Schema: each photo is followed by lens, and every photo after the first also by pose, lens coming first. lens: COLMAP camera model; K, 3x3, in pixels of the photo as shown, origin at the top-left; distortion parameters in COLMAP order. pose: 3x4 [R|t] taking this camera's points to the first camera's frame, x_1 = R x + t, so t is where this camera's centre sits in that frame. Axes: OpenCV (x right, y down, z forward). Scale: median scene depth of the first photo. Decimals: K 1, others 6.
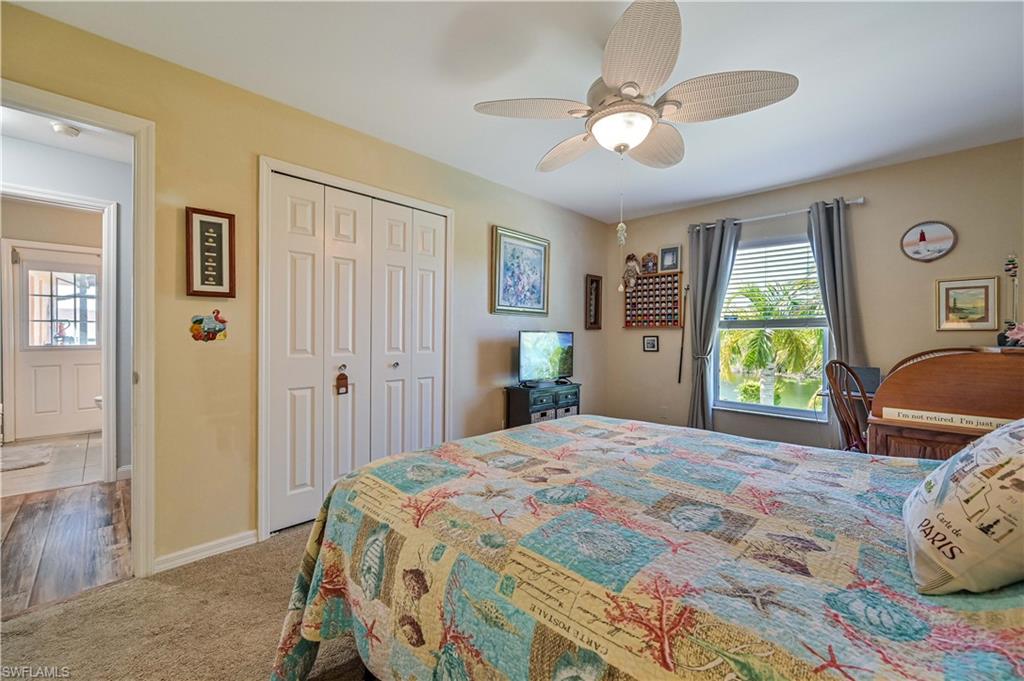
lens RADIAL K [[399.9, 0, 516.2], [0, 399.9, 337.5], [0, 0, 1]] dist [-0.003051, 0.000714]
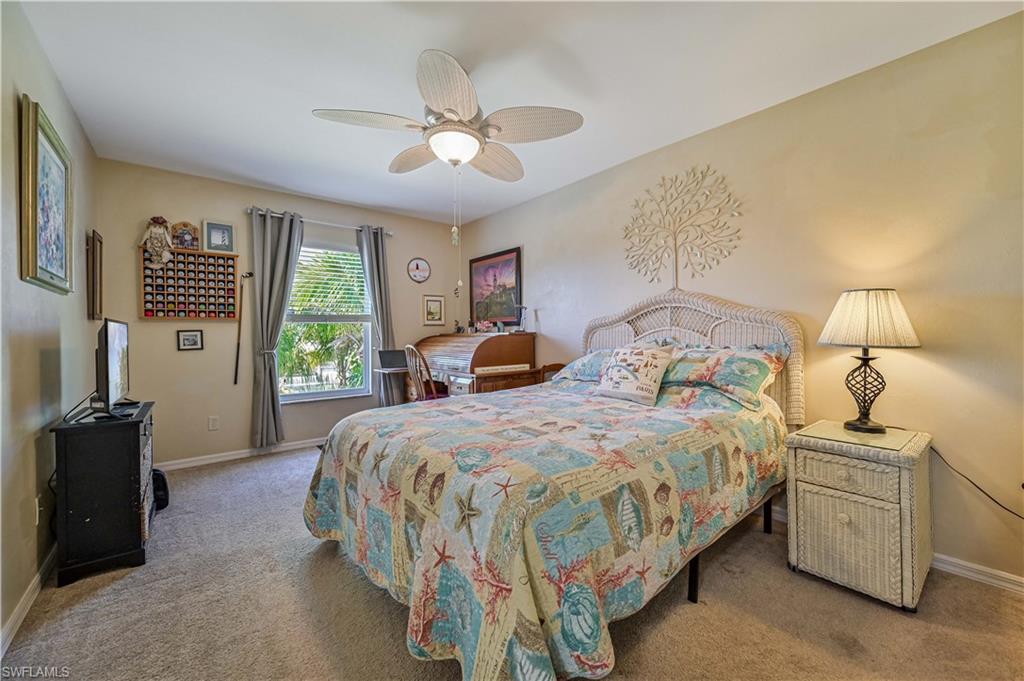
lens RADIAL K [[399.9, 0, 514.8], [0, 399.9, 335.2], [0, 0, 1]] dist [-0.003051, 0.000714]
pose [[0.121677, -0.013120, 0.992483, -0.405053], [0.016736, 0.999798, 0.011165, 0.008743], [-0.992429, 0.015252, 0.121872, 0.319404]]
